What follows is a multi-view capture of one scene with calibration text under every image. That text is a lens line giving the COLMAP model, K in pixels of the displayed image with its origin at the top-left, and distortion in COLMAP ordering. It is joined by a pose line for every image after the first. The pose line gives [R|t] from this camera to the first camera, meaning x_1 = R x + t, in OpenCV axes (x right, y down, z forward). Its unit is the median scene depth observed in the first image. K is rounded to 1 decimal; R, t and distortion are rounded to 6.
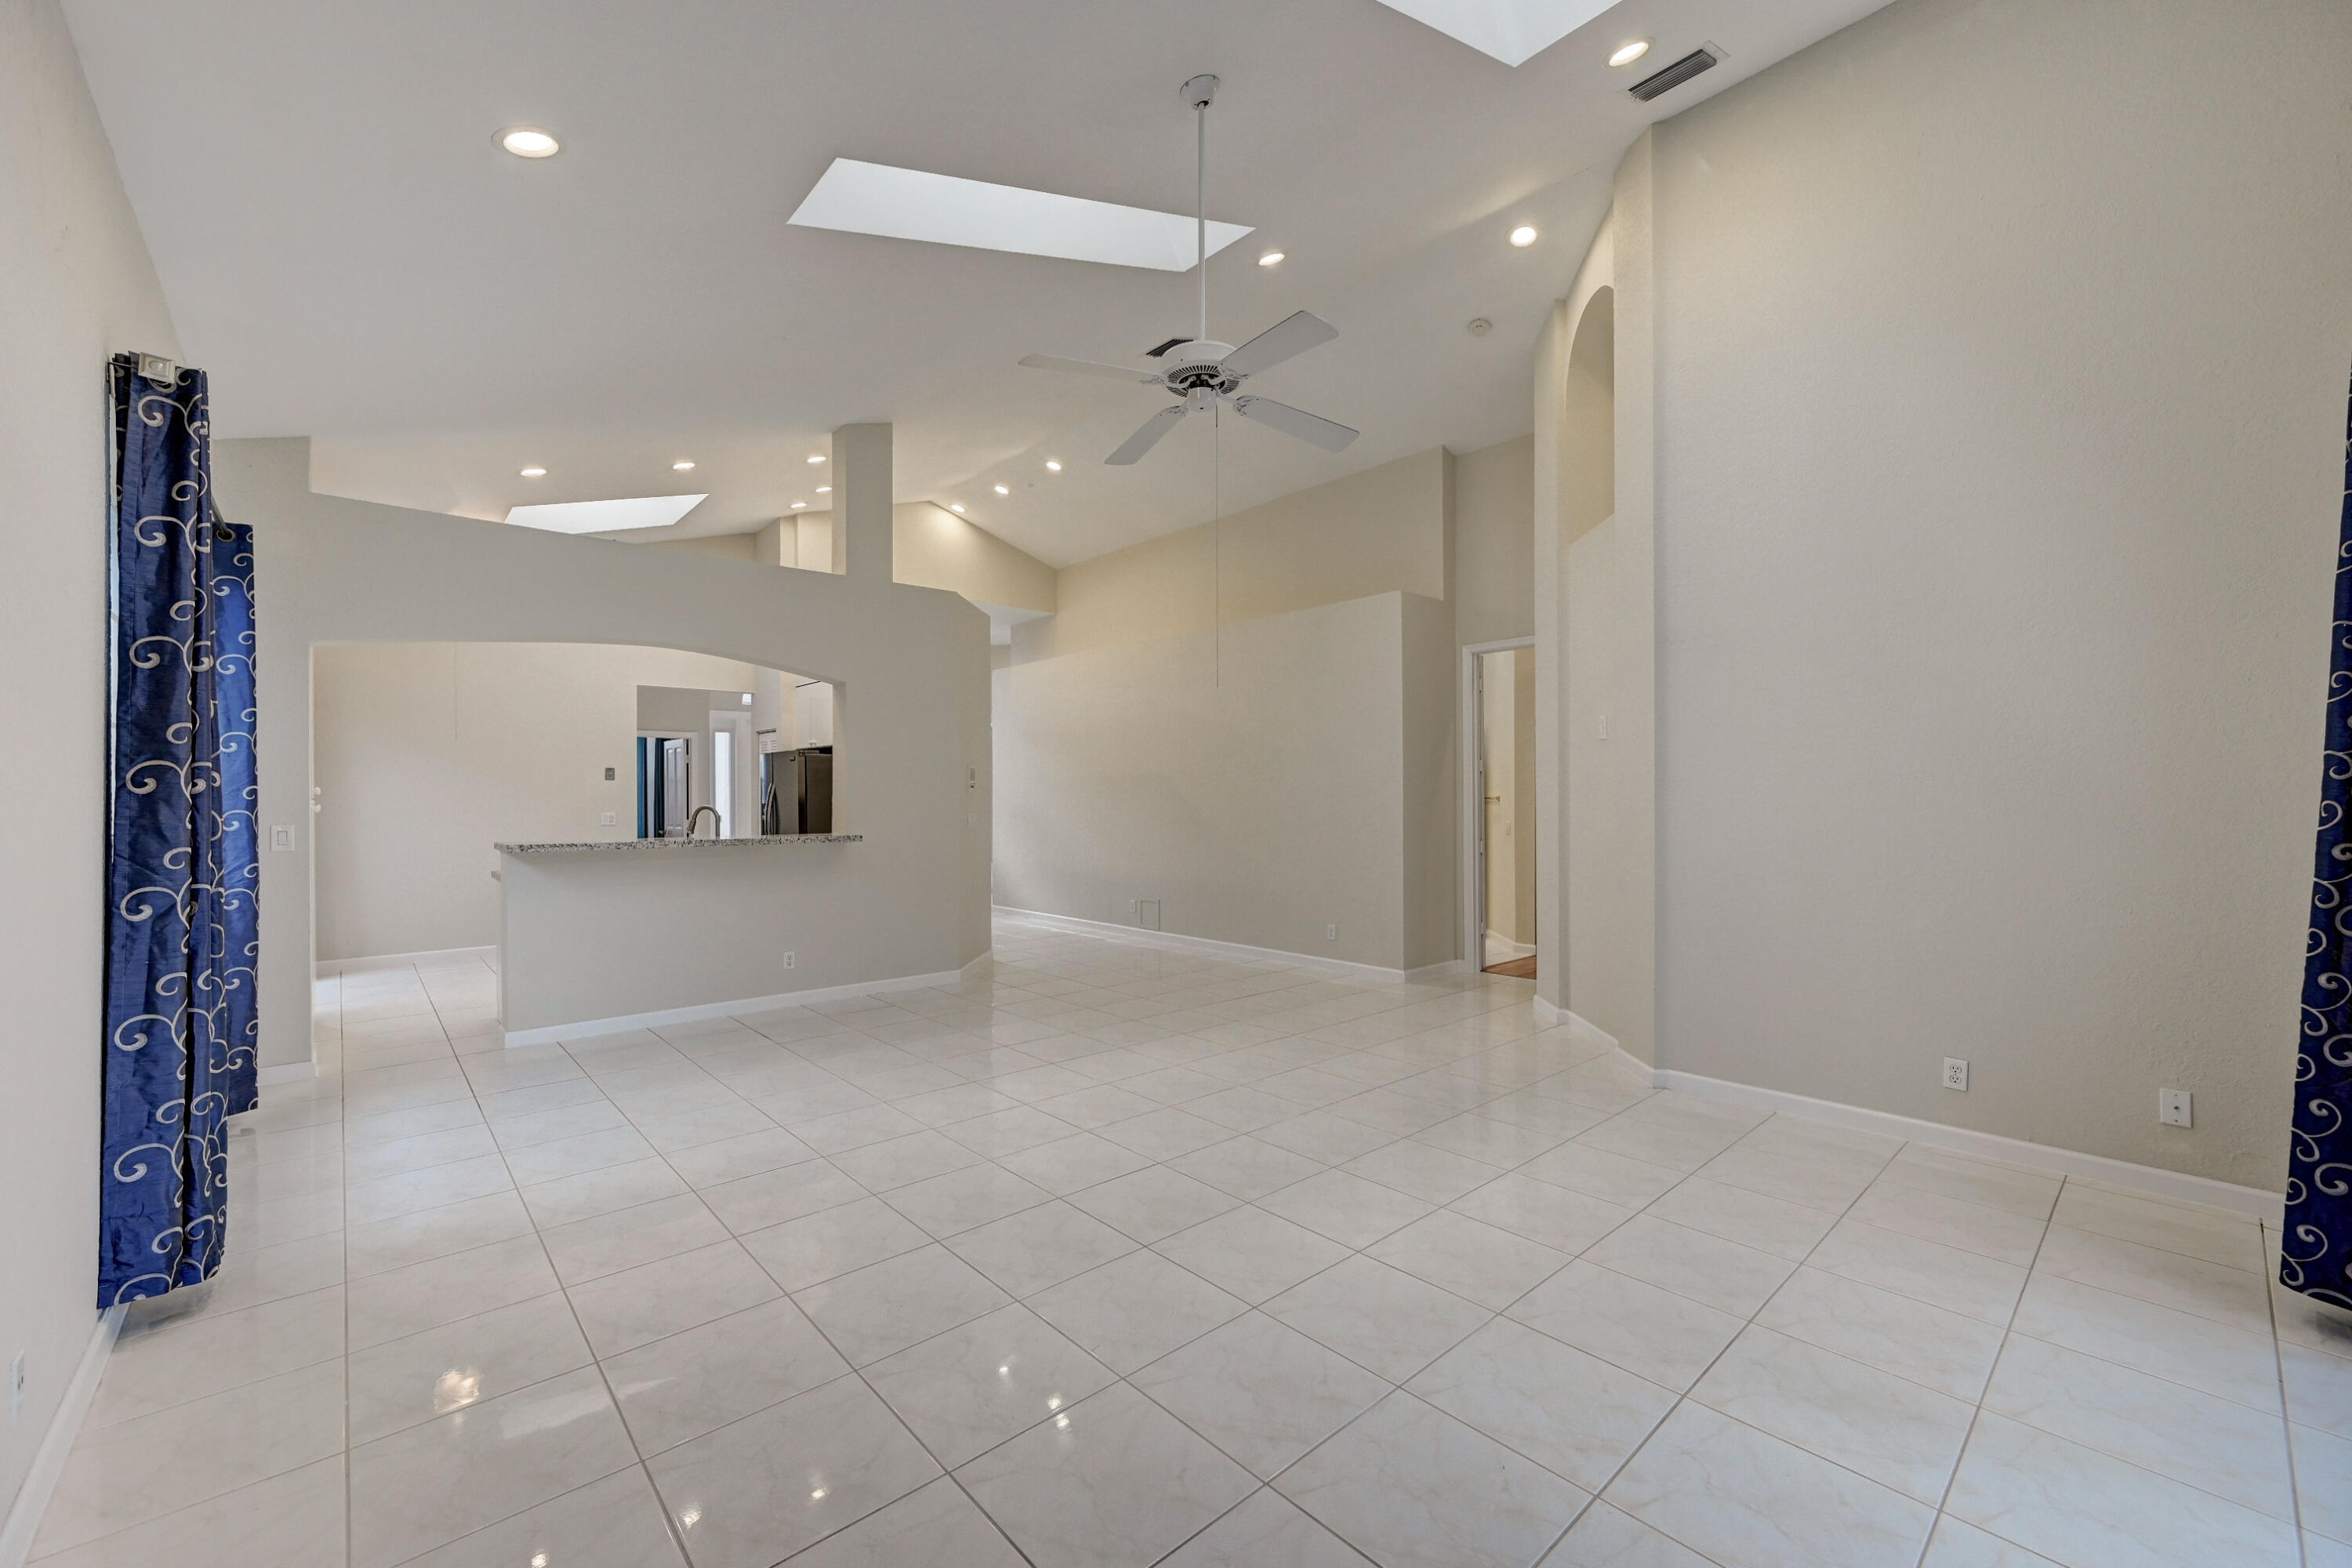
lens RADIAL K [[932.3, 0, 1165.3], [0, 932.3, 792.1], [0, 0, 1]] dist [0.002636, 0.000122]
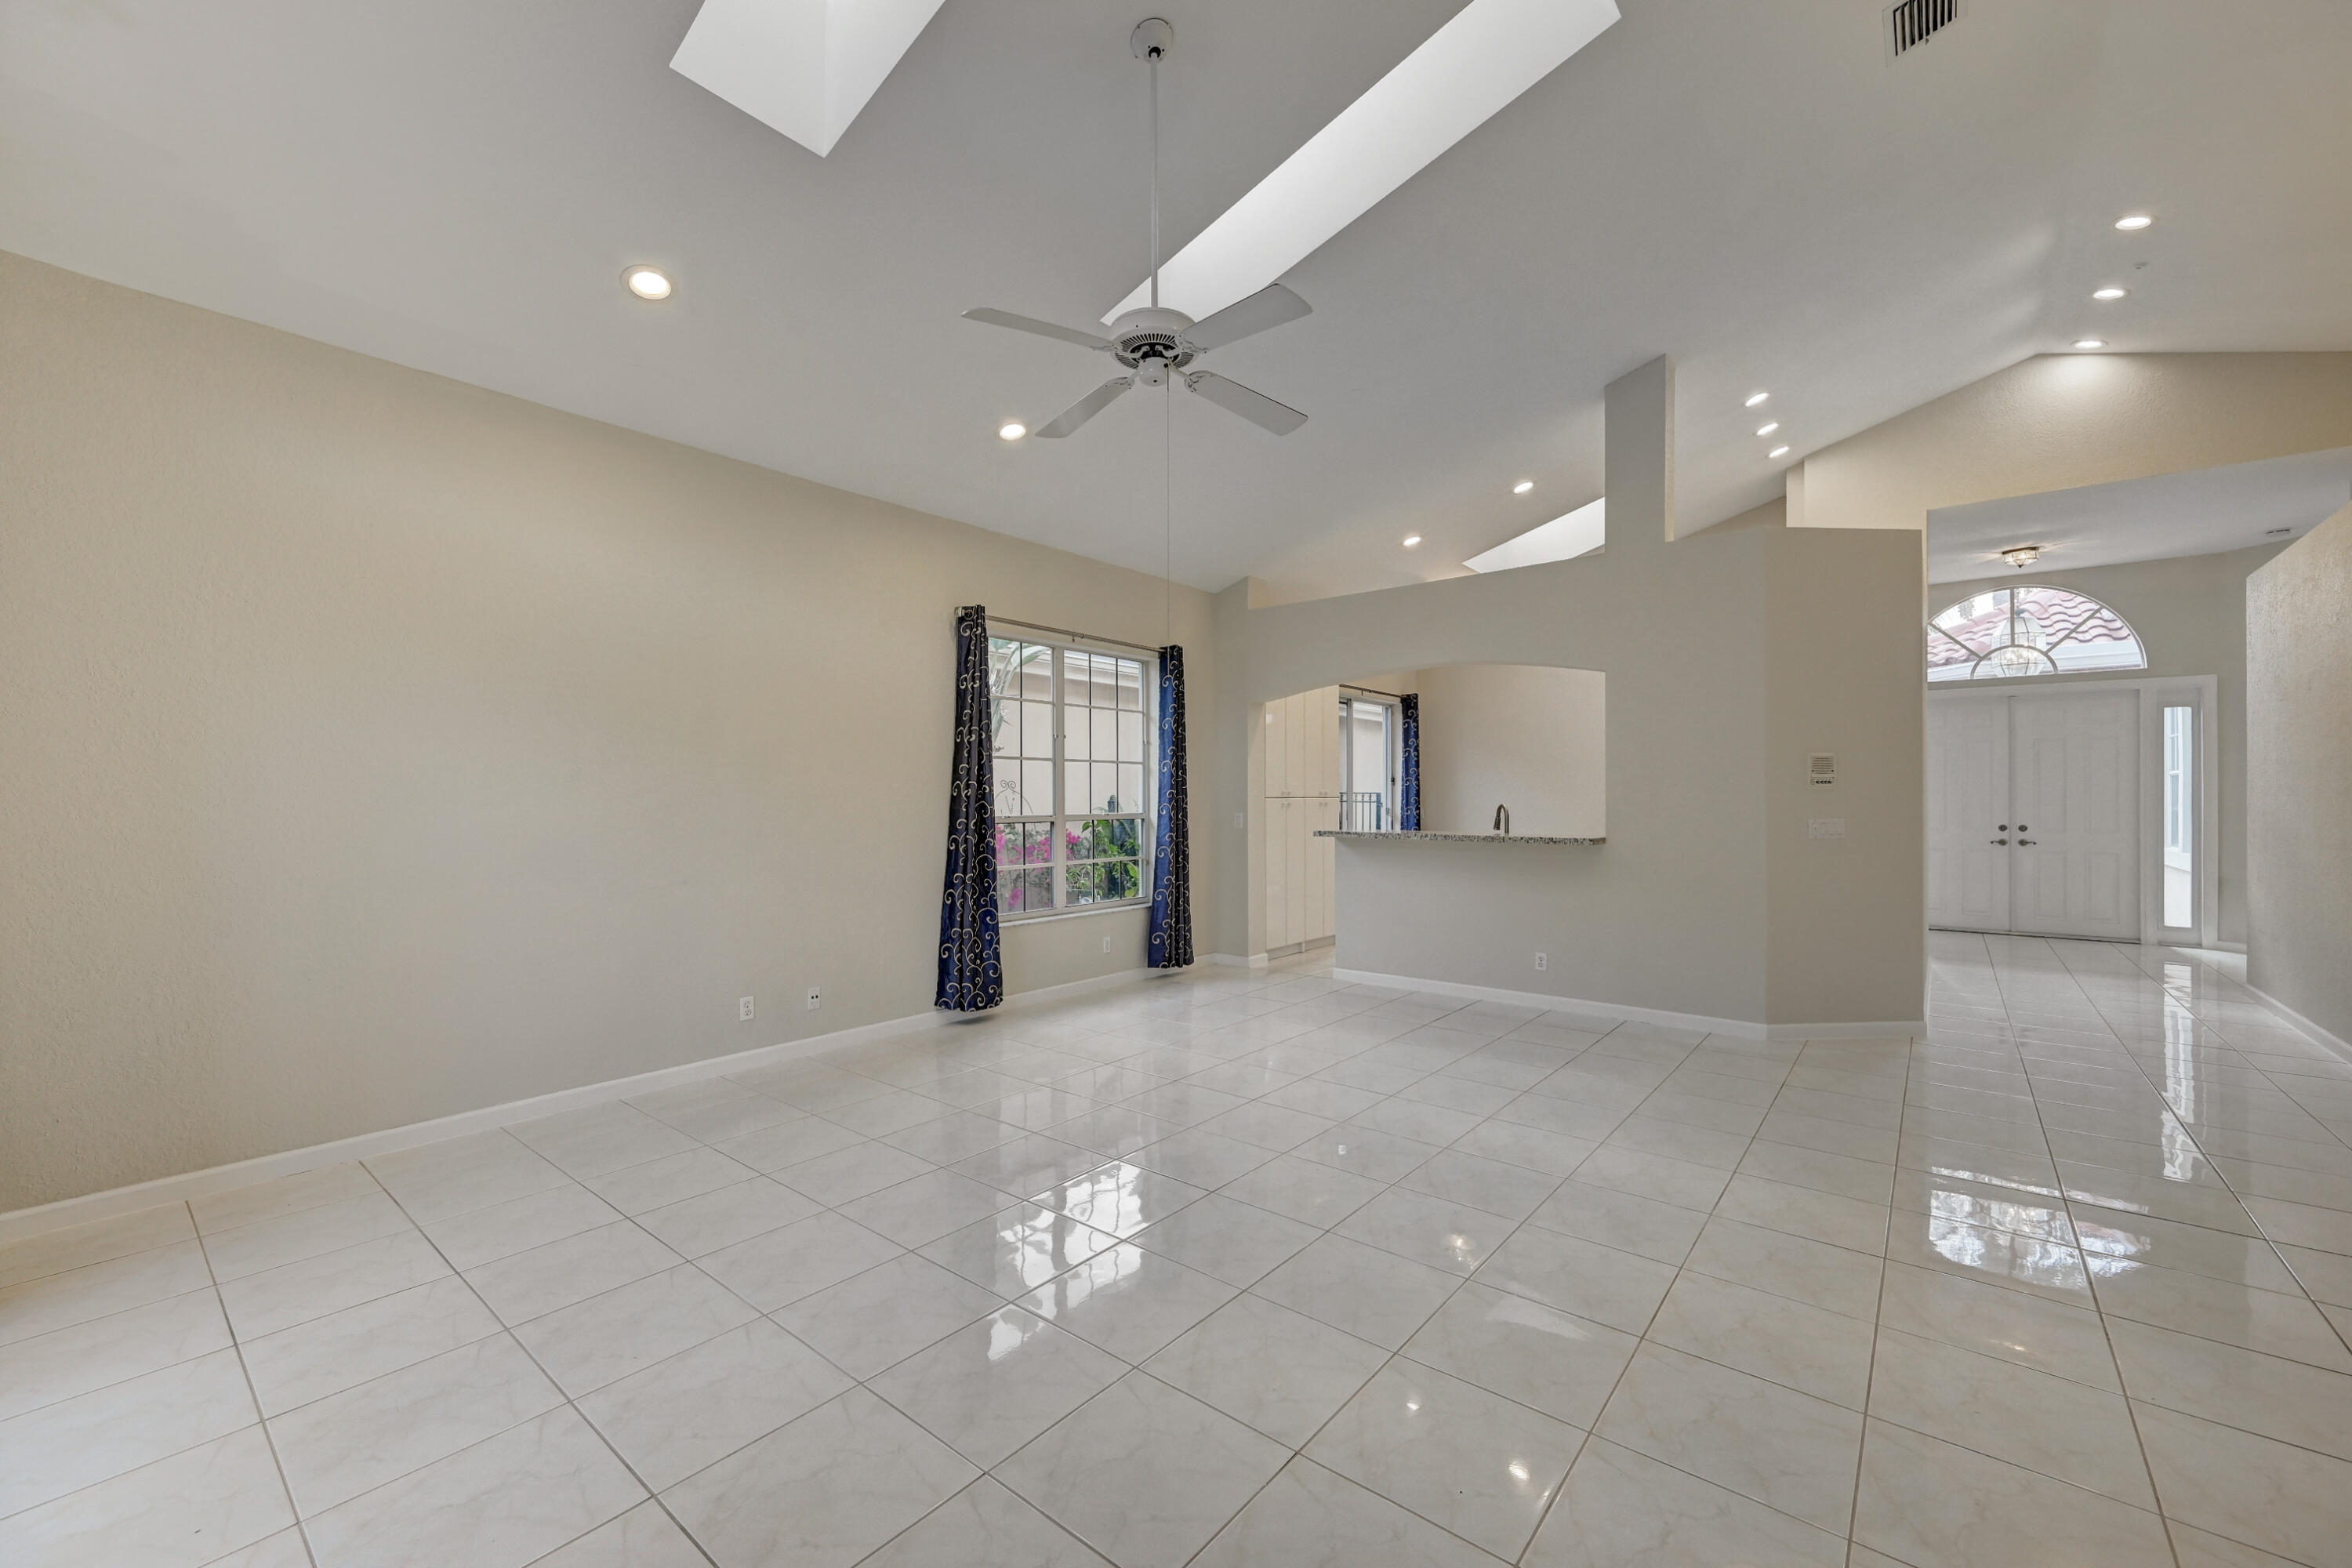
lens RADIAL K [[932.3, 0, 1165.3], [0, 932.3, 792.1], [0, 0, 1]] dist [0.002636, 0.000122]
pose [[0.158450, -0.002162, -0.987365, 0.477650], [0.002734, 0.999995, -0.001751, 0.001786], [0.987363, -0.002422, 0.158456, 0.428682]]
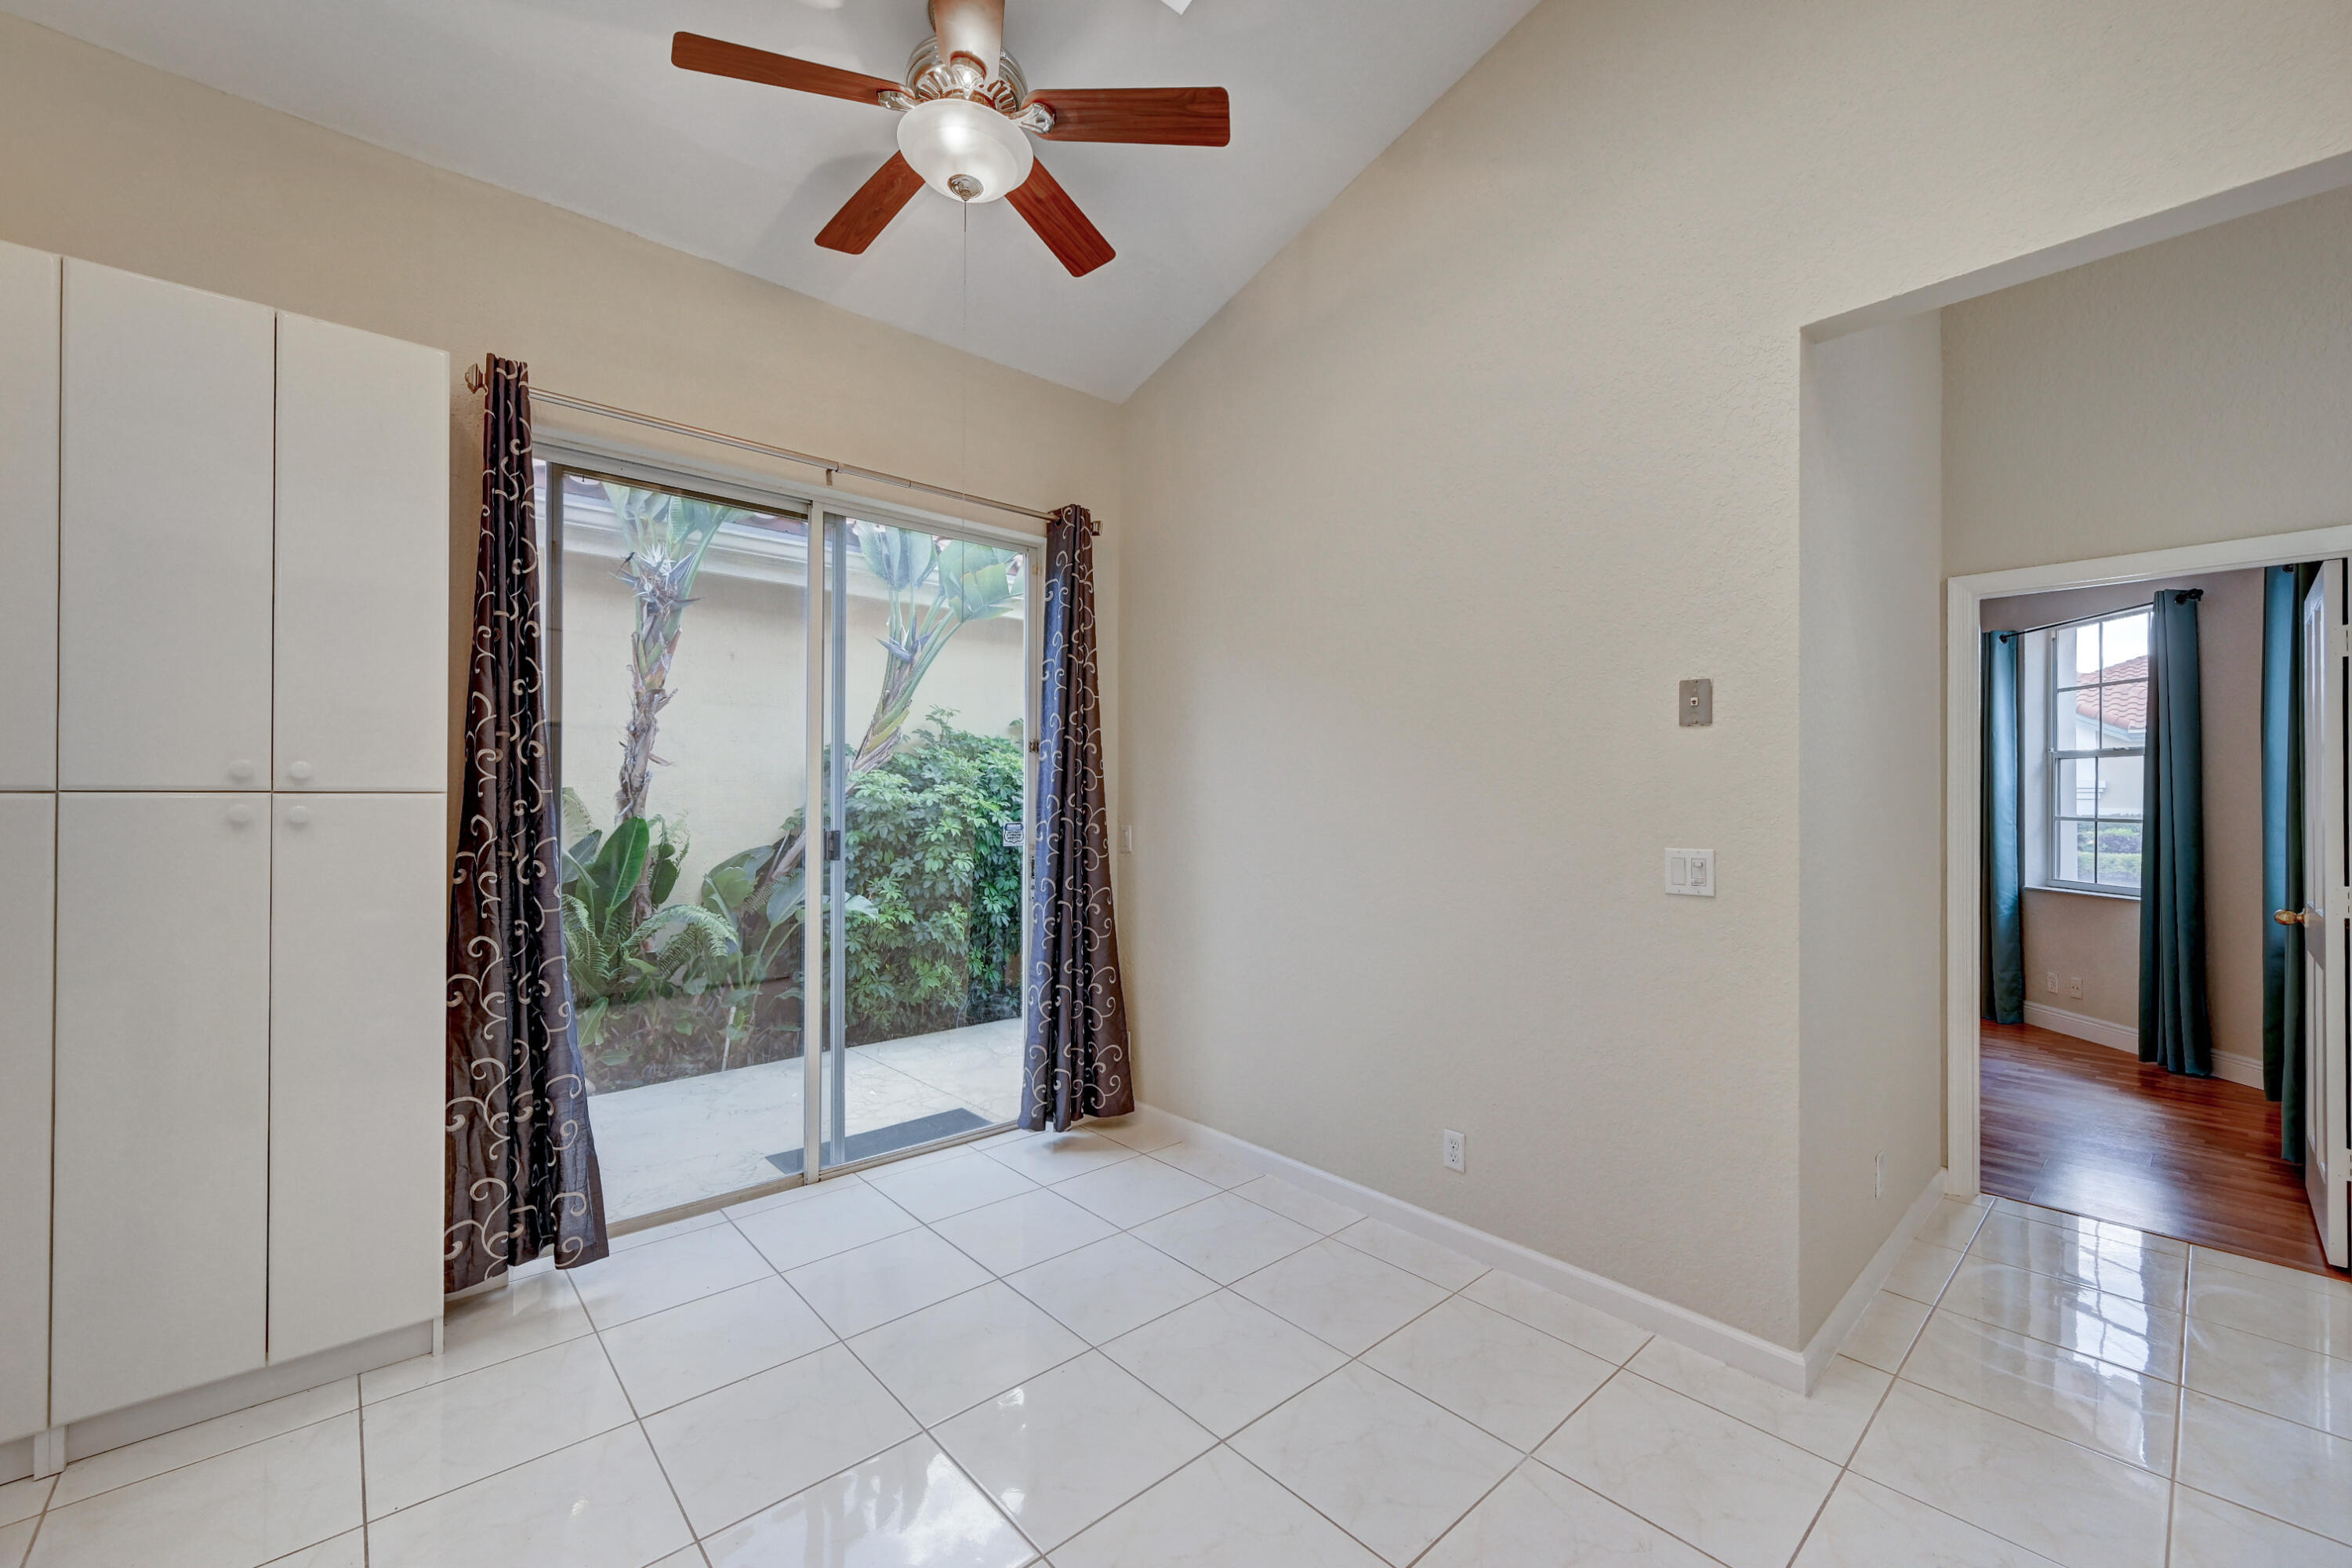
lens RADIAL K [[950.2, 0, 1175.0], [0, 950.2, 790.2], [0, 0, 1]] dist [0.001632, -0.000209]
pose [[0.016478, -0.005070, -0.999851, -0.487491], [-0.000824, 0.999987, -0.005085, 0.007718], [0.999864, 0.000908, 0.016474, 1.134543]]
